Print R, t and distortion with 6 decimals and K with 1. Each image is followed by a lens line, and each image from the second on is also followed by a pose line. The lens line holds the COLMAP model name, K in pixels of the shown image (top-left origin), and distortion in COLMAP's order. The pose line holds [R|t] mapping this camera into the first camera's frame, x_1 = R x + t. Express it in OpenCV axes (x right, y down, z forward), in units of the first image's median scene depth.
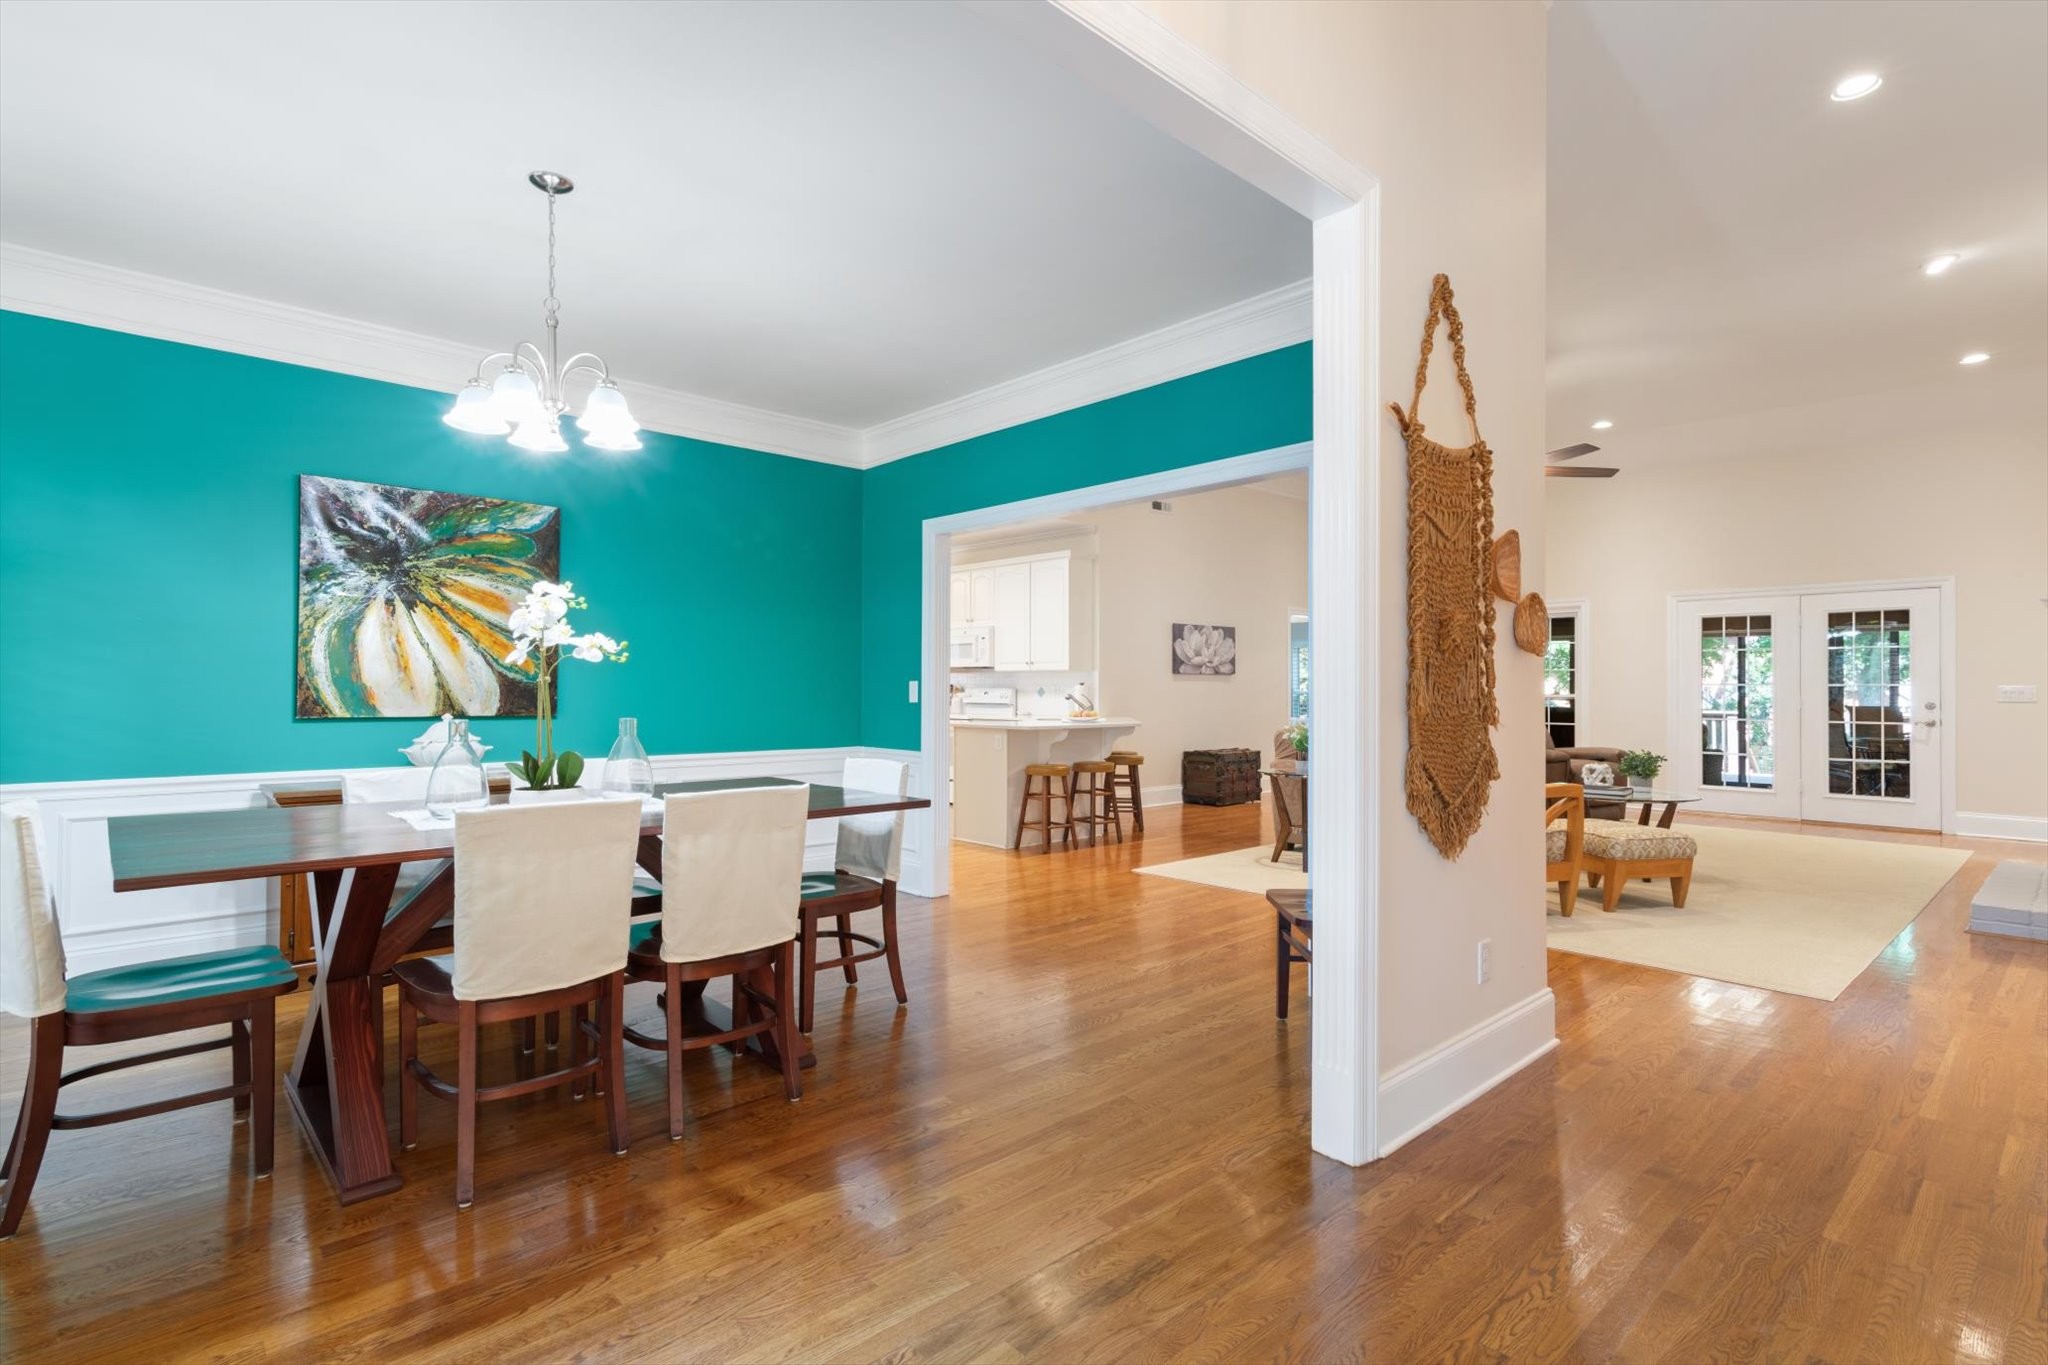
lens RADIAL K [[984.7, 0, 1024.0], [0, 984.7, 682.5], [0, 0, 1]] dist [0.006316, 0.001121]
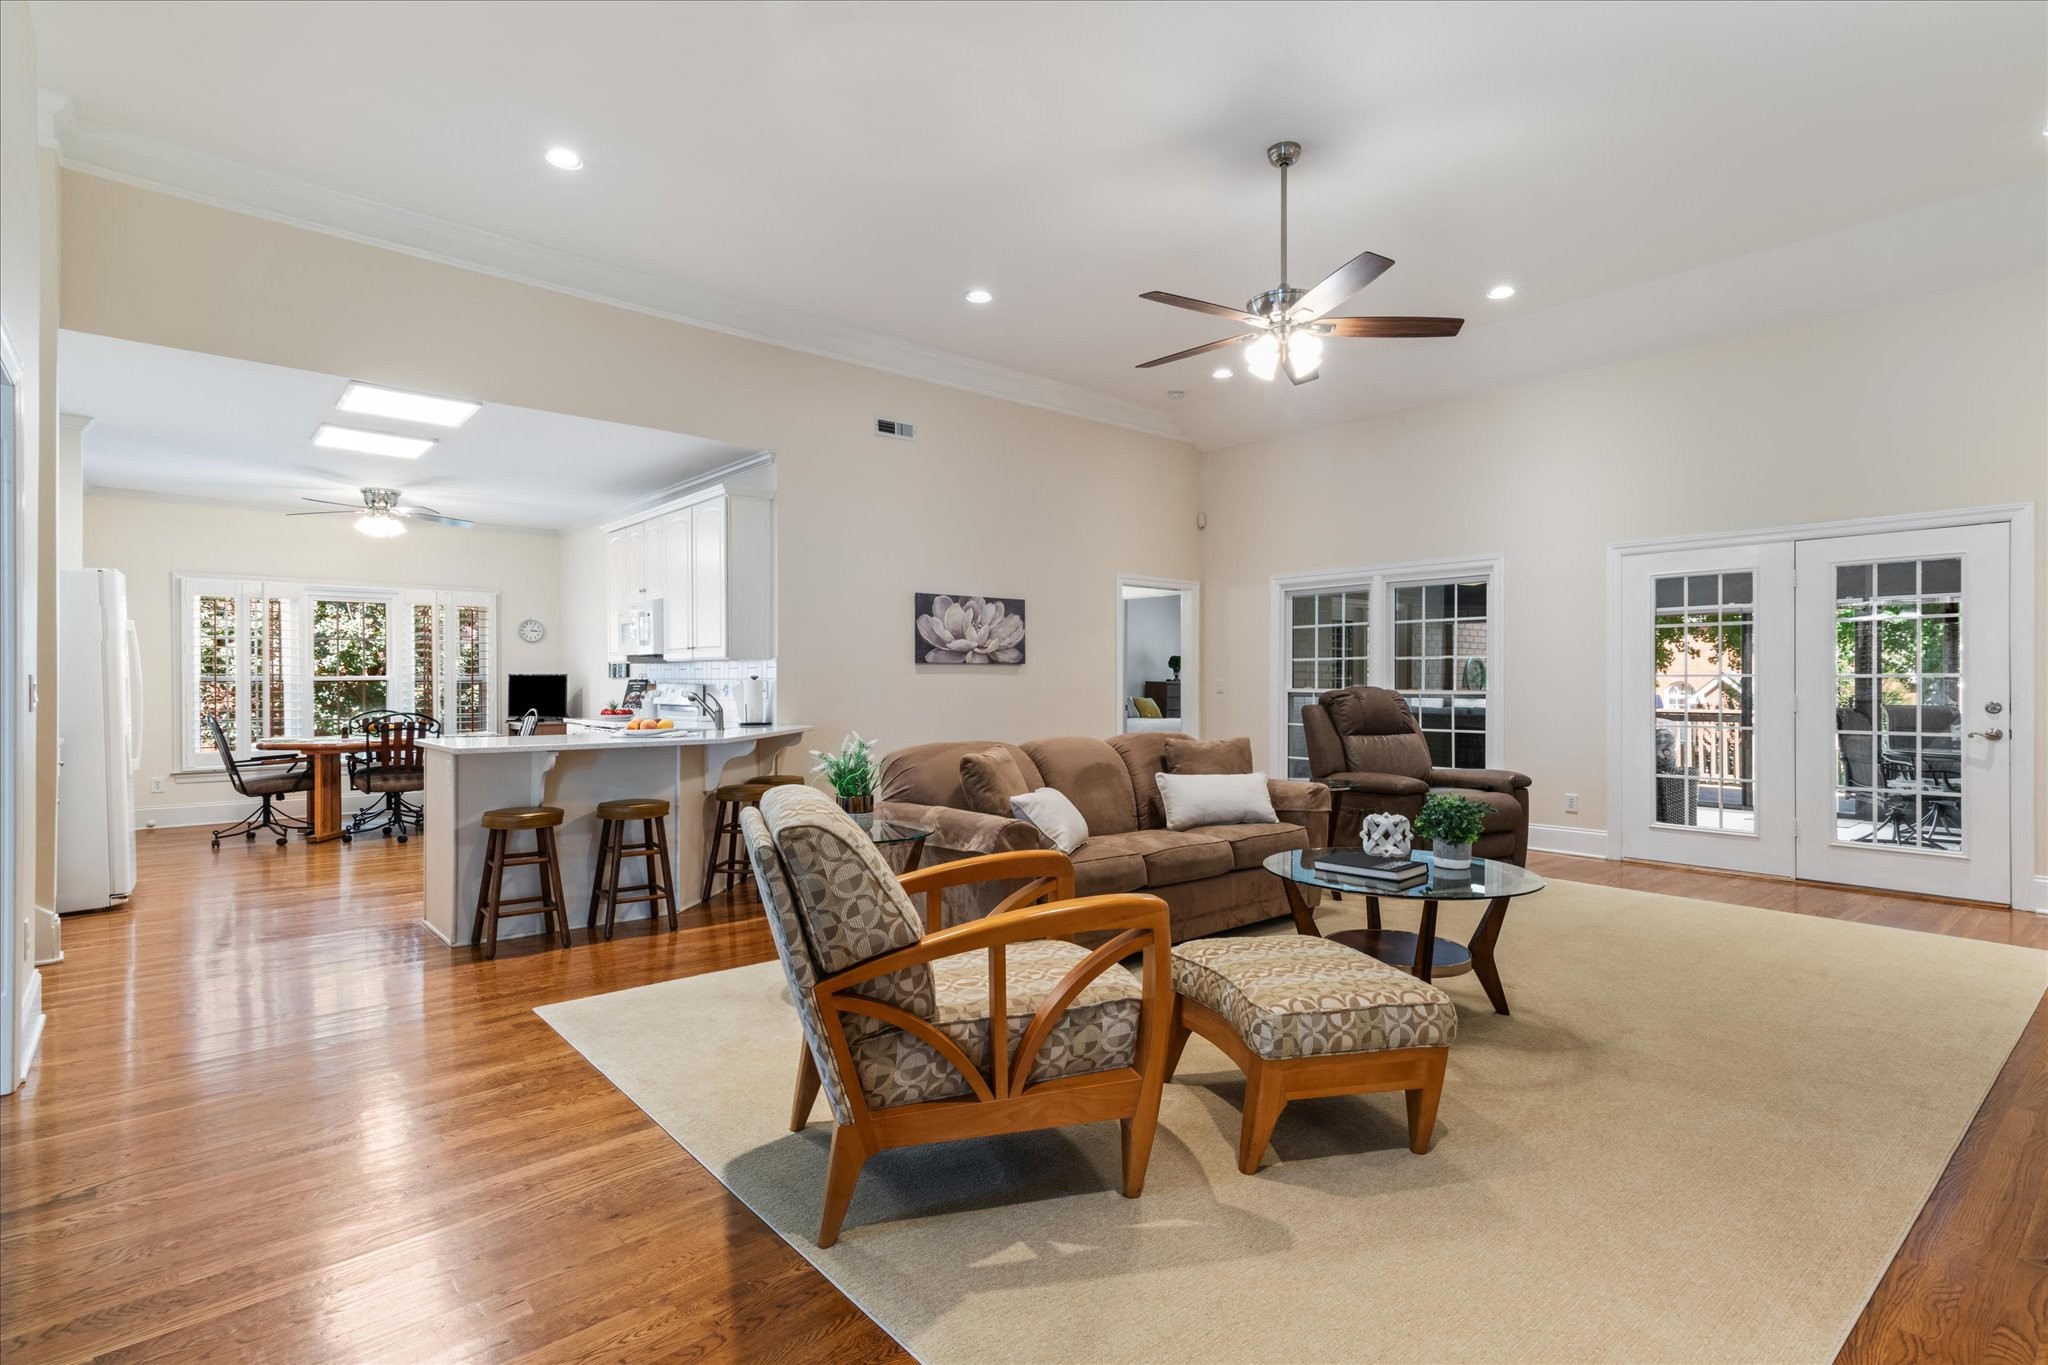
lens RADIAL K [[994.4, 0, 1024.0], [0, 994.4, 682.5], [0, 0, 1]] dist [0.001590, -0.000459]
pose [[0.999679, -0.002556, -0.025223, 0.280638], [0.002672, 0.999986, 0.004583, 0.002351], [0.025211, -0.004648, 0.999671, 0.314333]]
